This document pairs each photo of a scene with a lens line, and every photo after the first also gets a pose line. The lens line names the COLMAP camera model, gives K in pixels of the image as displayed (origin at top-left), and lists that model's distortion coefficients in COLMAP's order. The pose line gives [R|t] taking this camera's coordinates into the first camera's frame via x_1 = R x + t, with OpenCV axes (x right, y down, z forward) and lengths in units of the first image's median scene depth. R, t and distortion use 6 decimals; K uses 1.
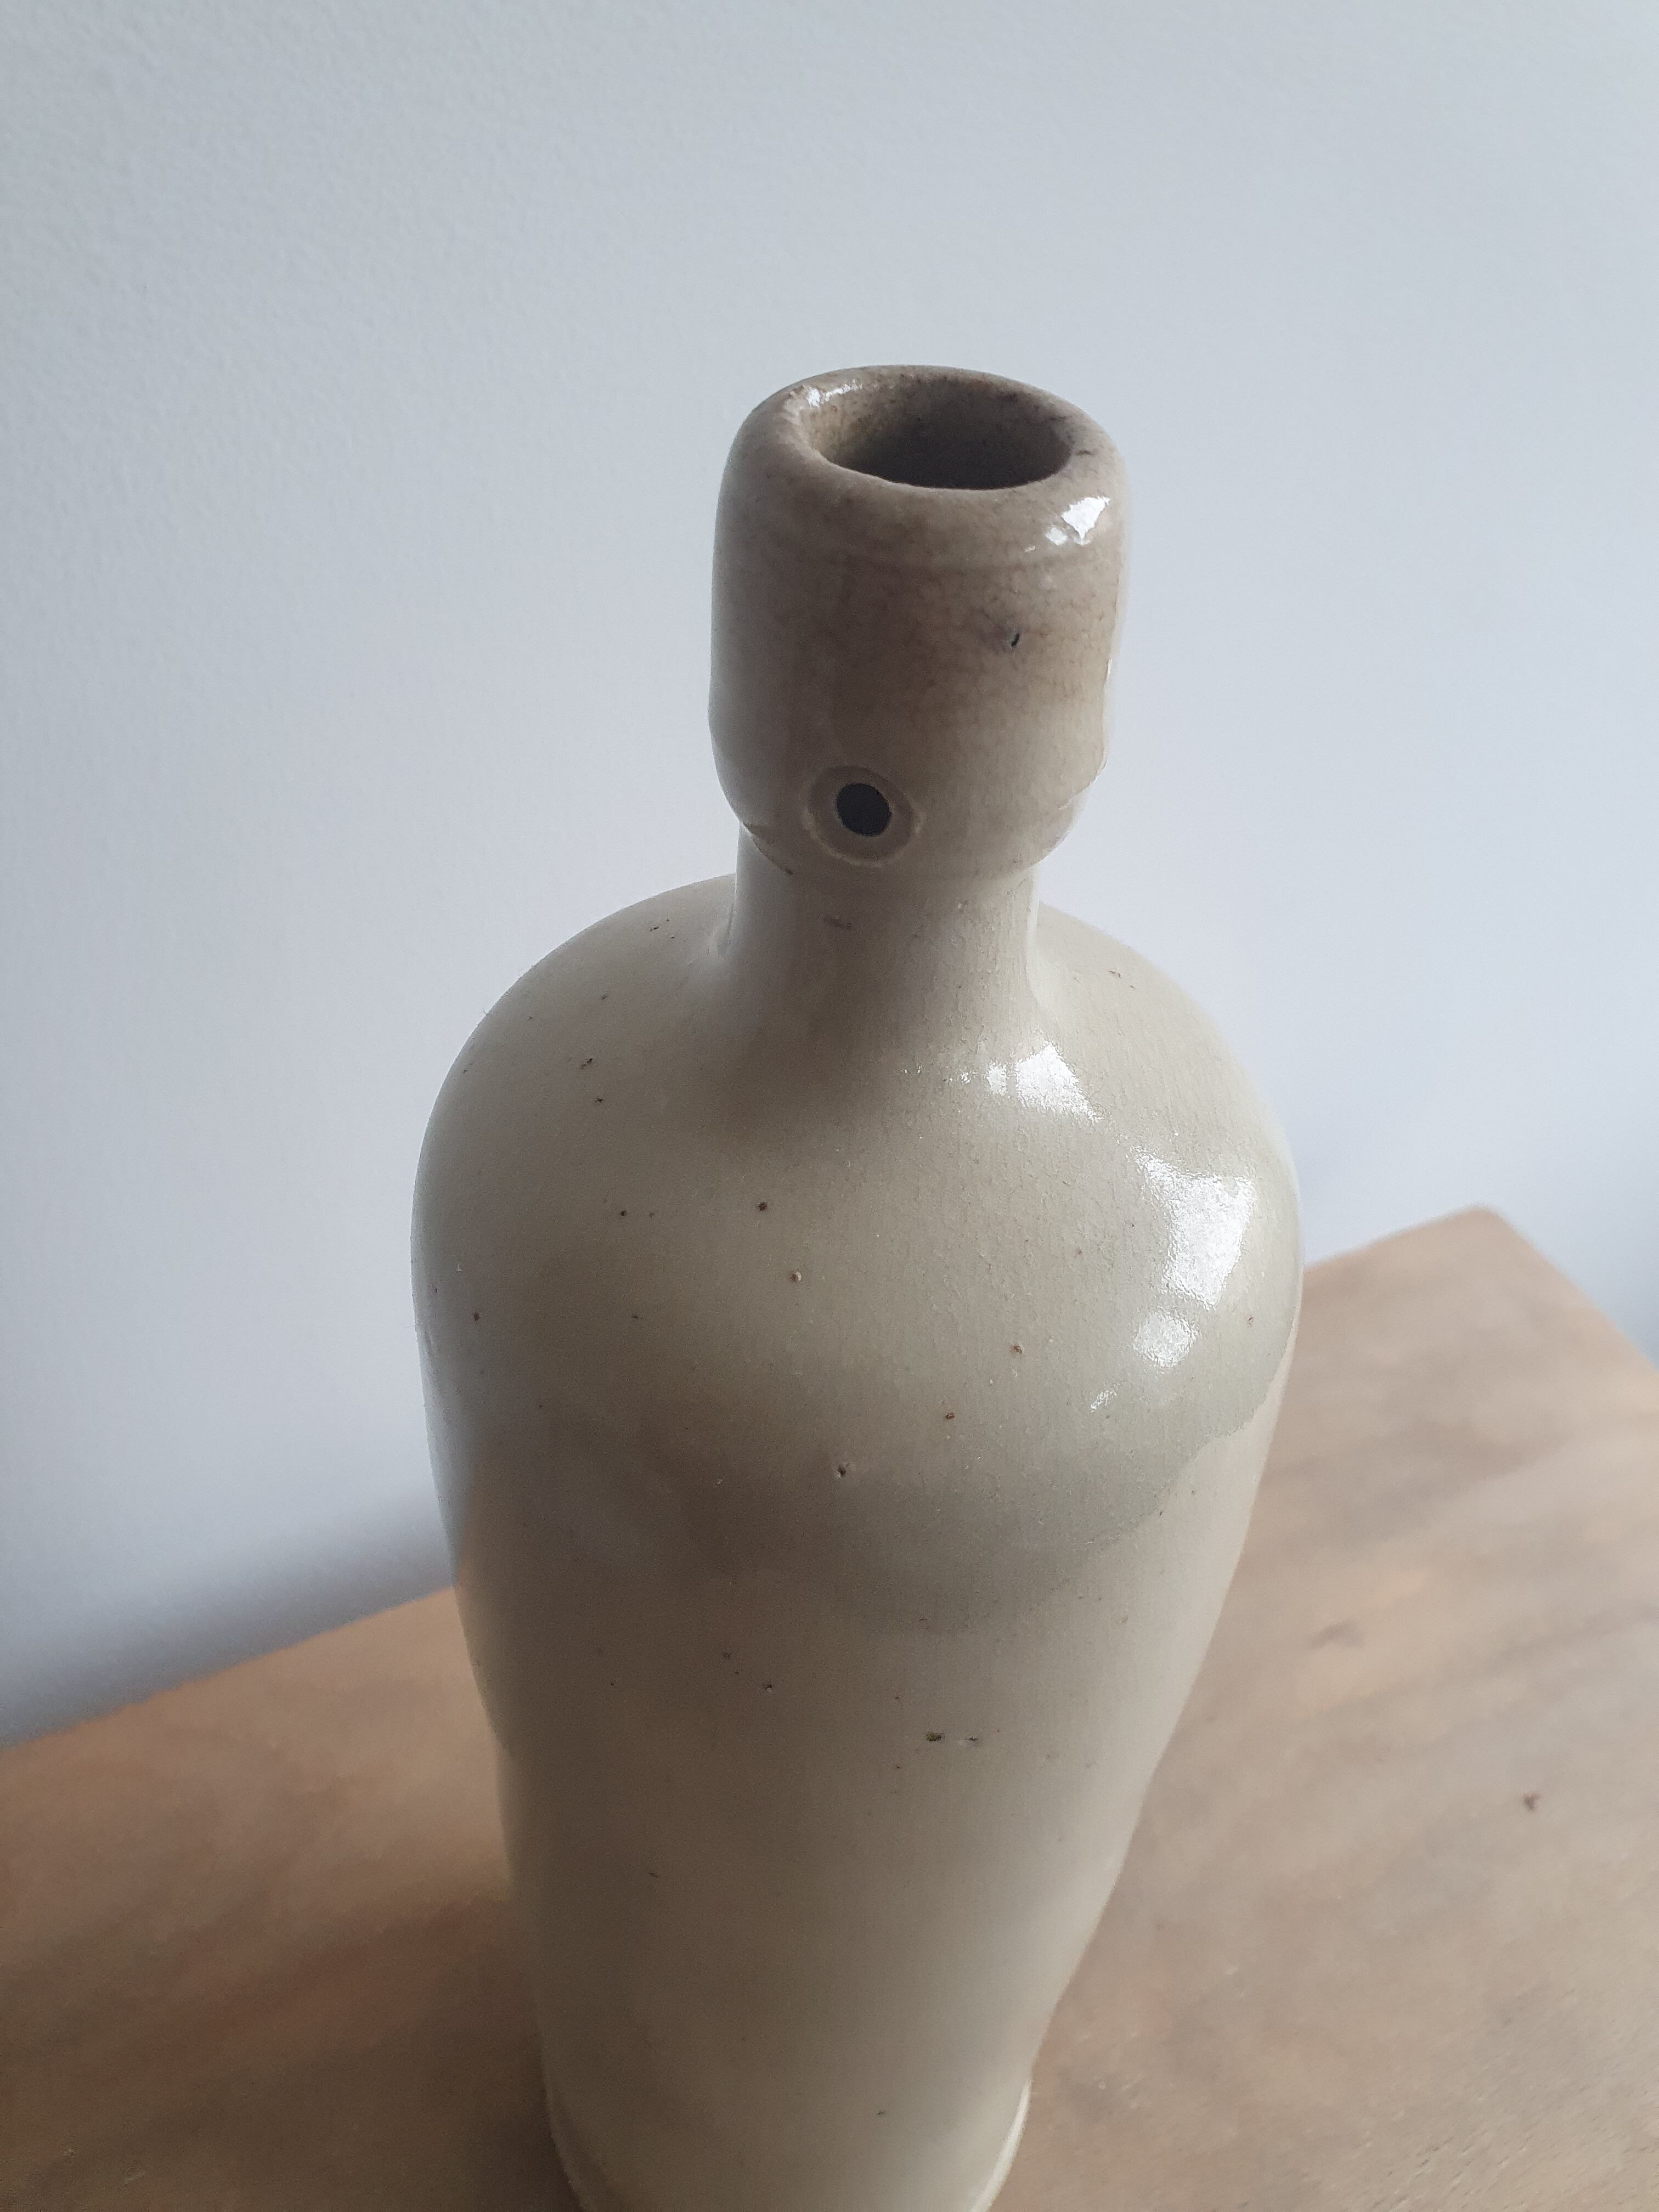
lens RADIAL K [[1764.1, 0, 898.2], [0, 1764.1, 1104.7], [0, 0, 1]] dist [0.000560, 0.001967]
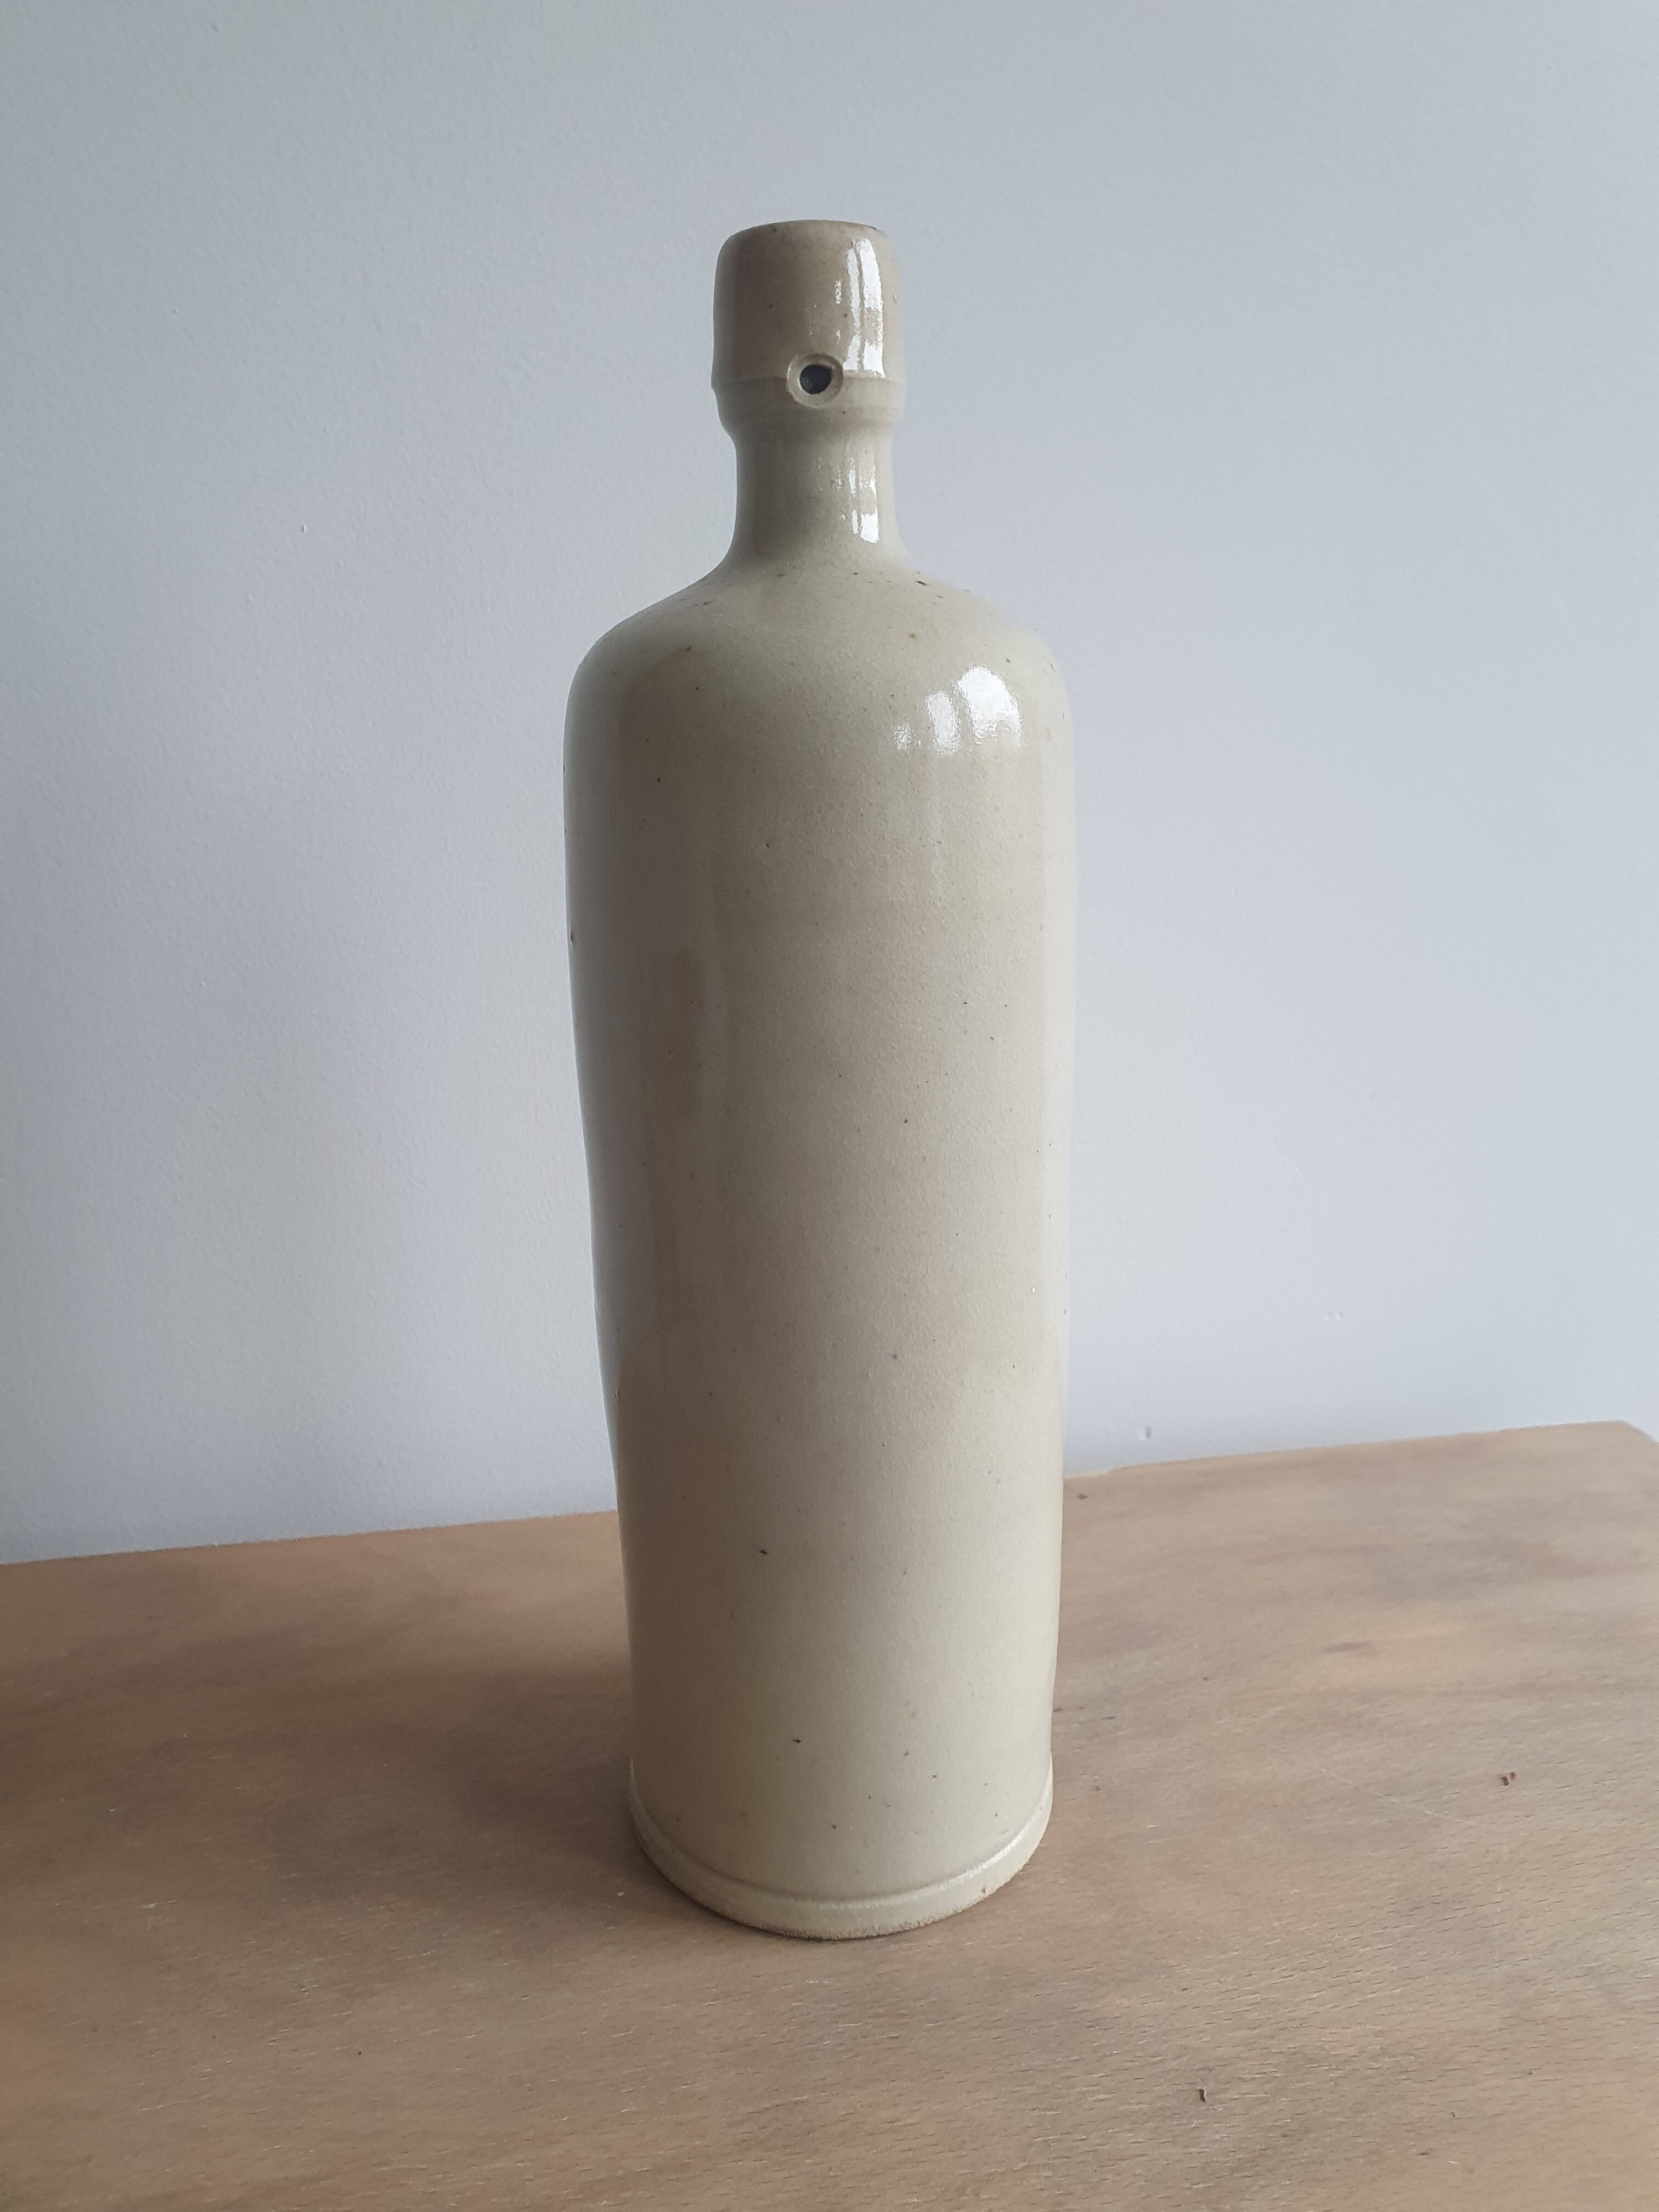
lens RADIAL K [[1764.1, 0, 898.2], [0, 1764.1, 1104.7], [0, 0, 1]] dist [0.000560, 0.001967]
pose [[0.951965, 0.018641, -0.305640, 0.465962], [-0.141394, 0.912121, -0.384764, 0.680349], [0.271608, 0.409497, 0.870943, -0.185235]]
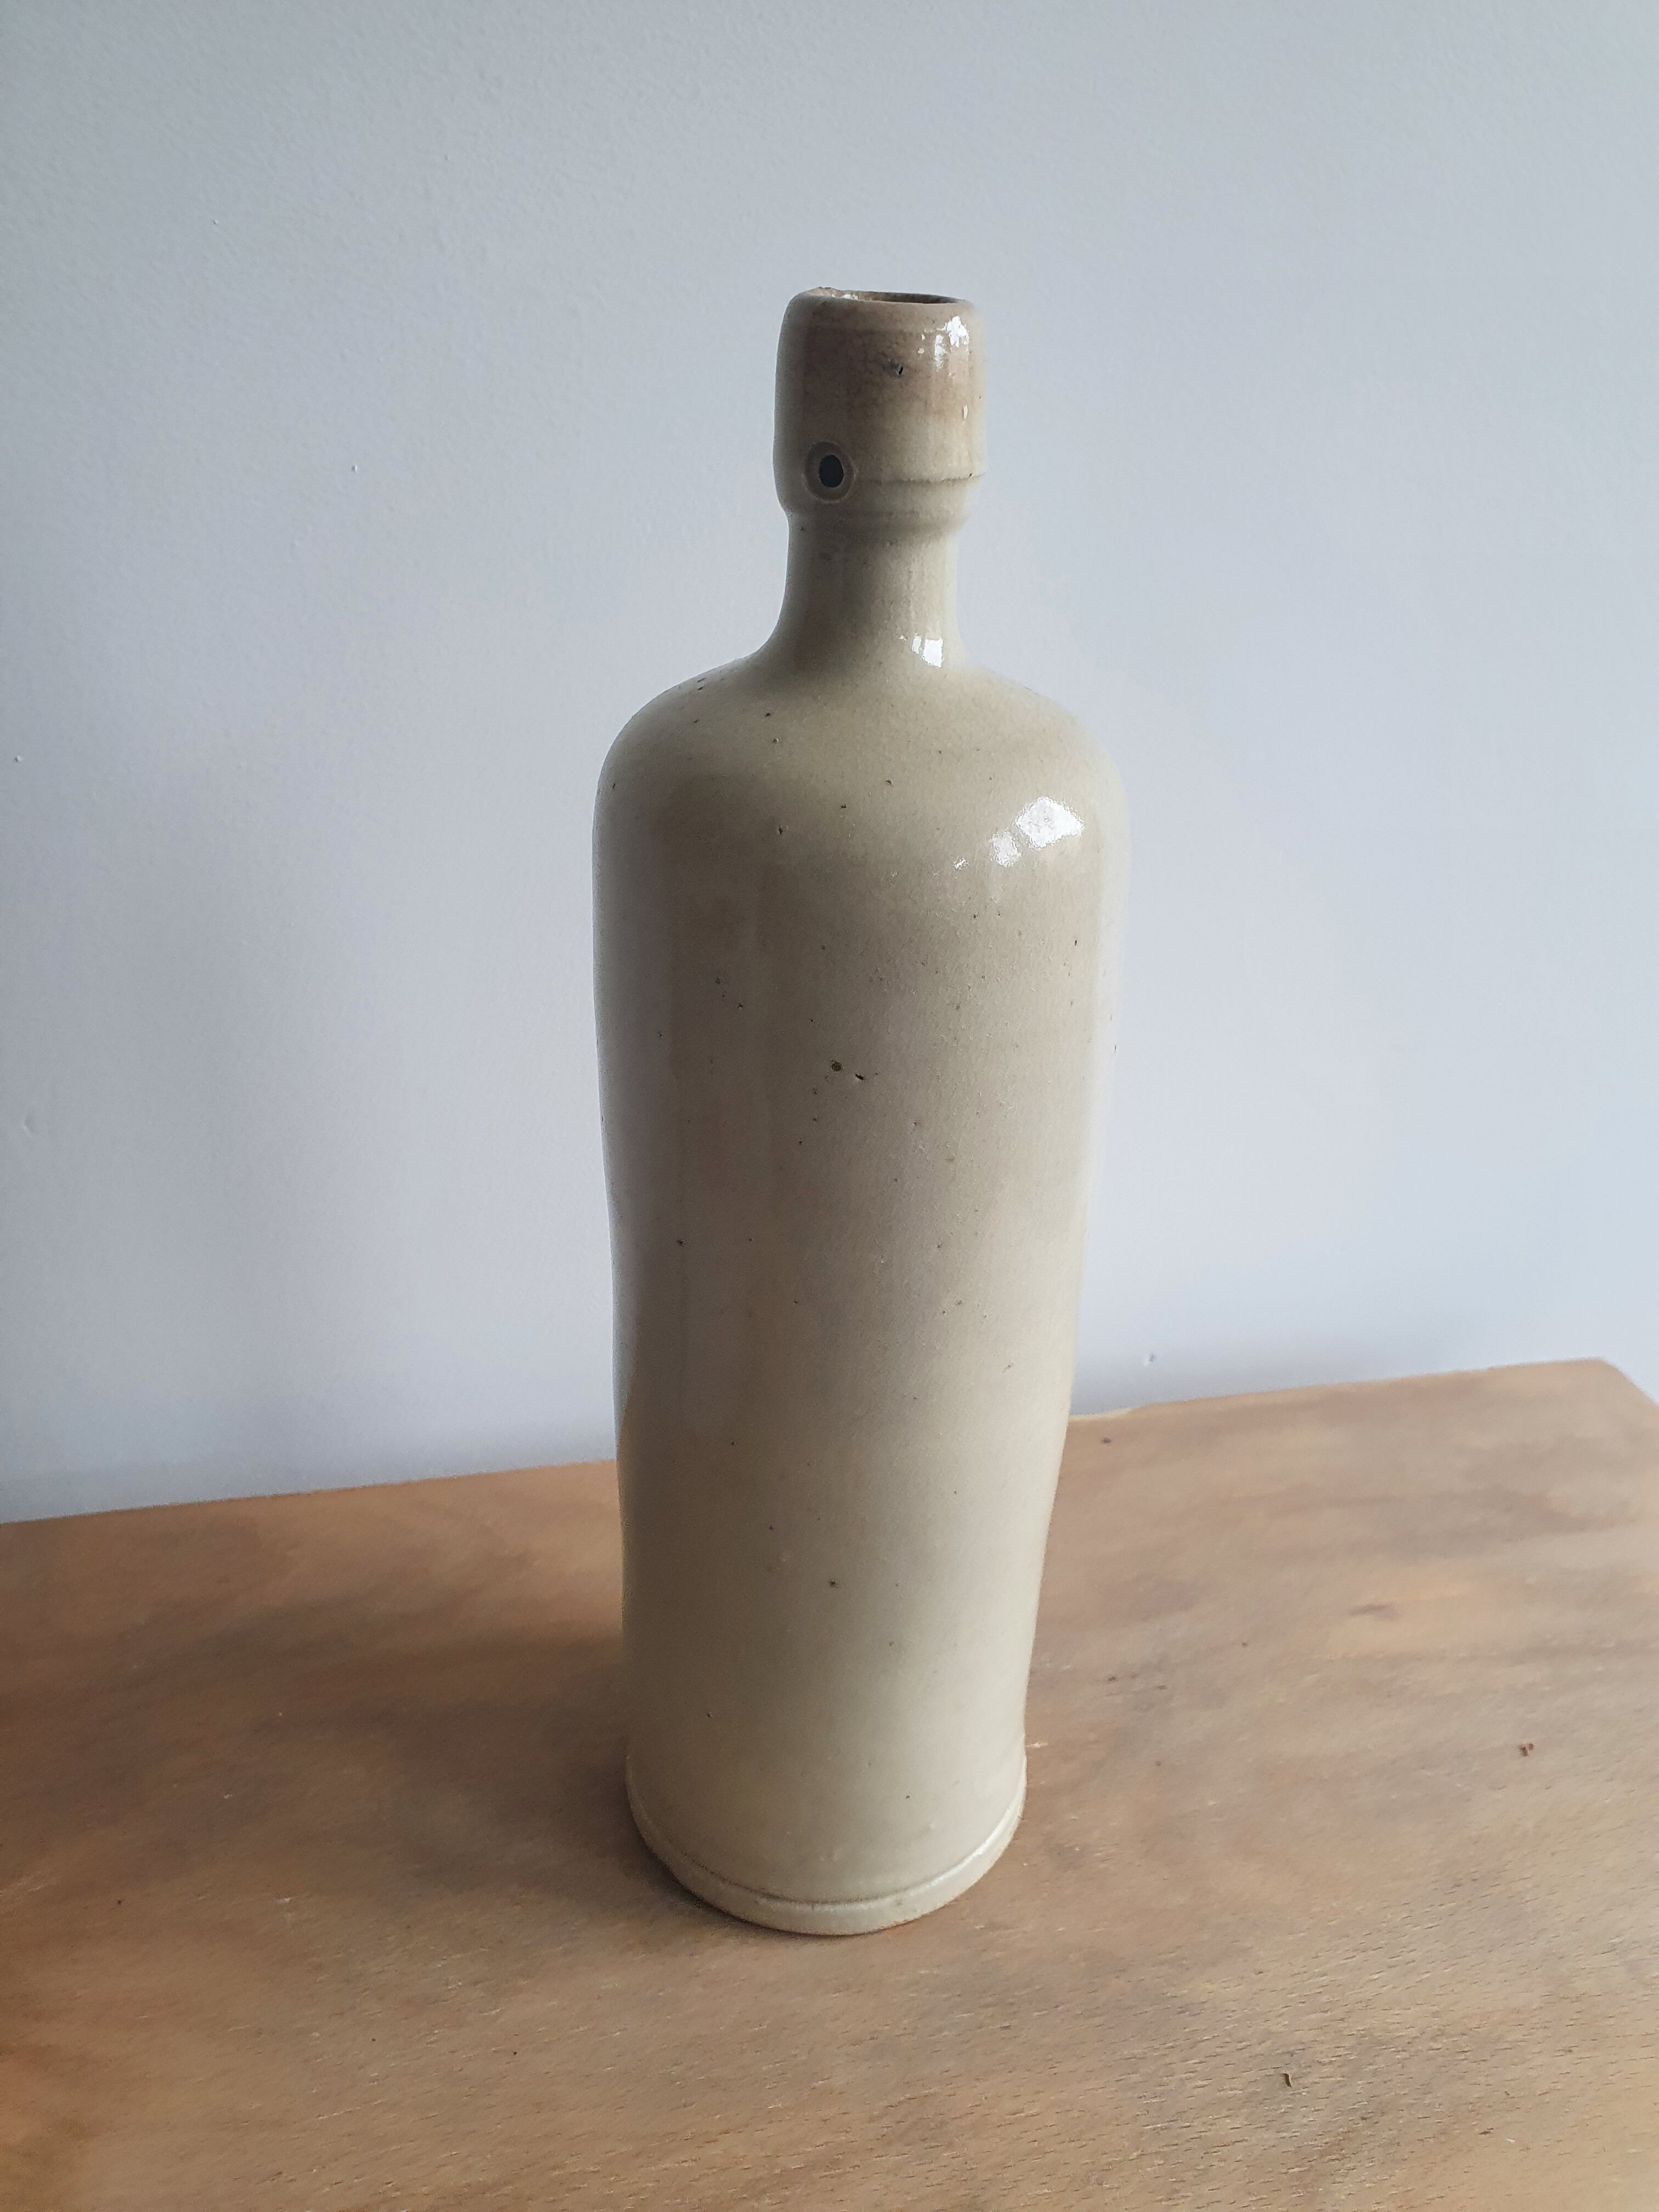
lens RADIAL K [[1763.6, 0, 893.1], [0, 1763.6, 1133.0], [0, 0, 1]] dist [-0.011862, 0.009663]
pose [[0.969949, 0.085357, -0.227847, 0.273084], [-0.141212, 0.960078, -0.241475, 0.490538], [0.198139, 0.266393, 0.943279, -0.309233]]
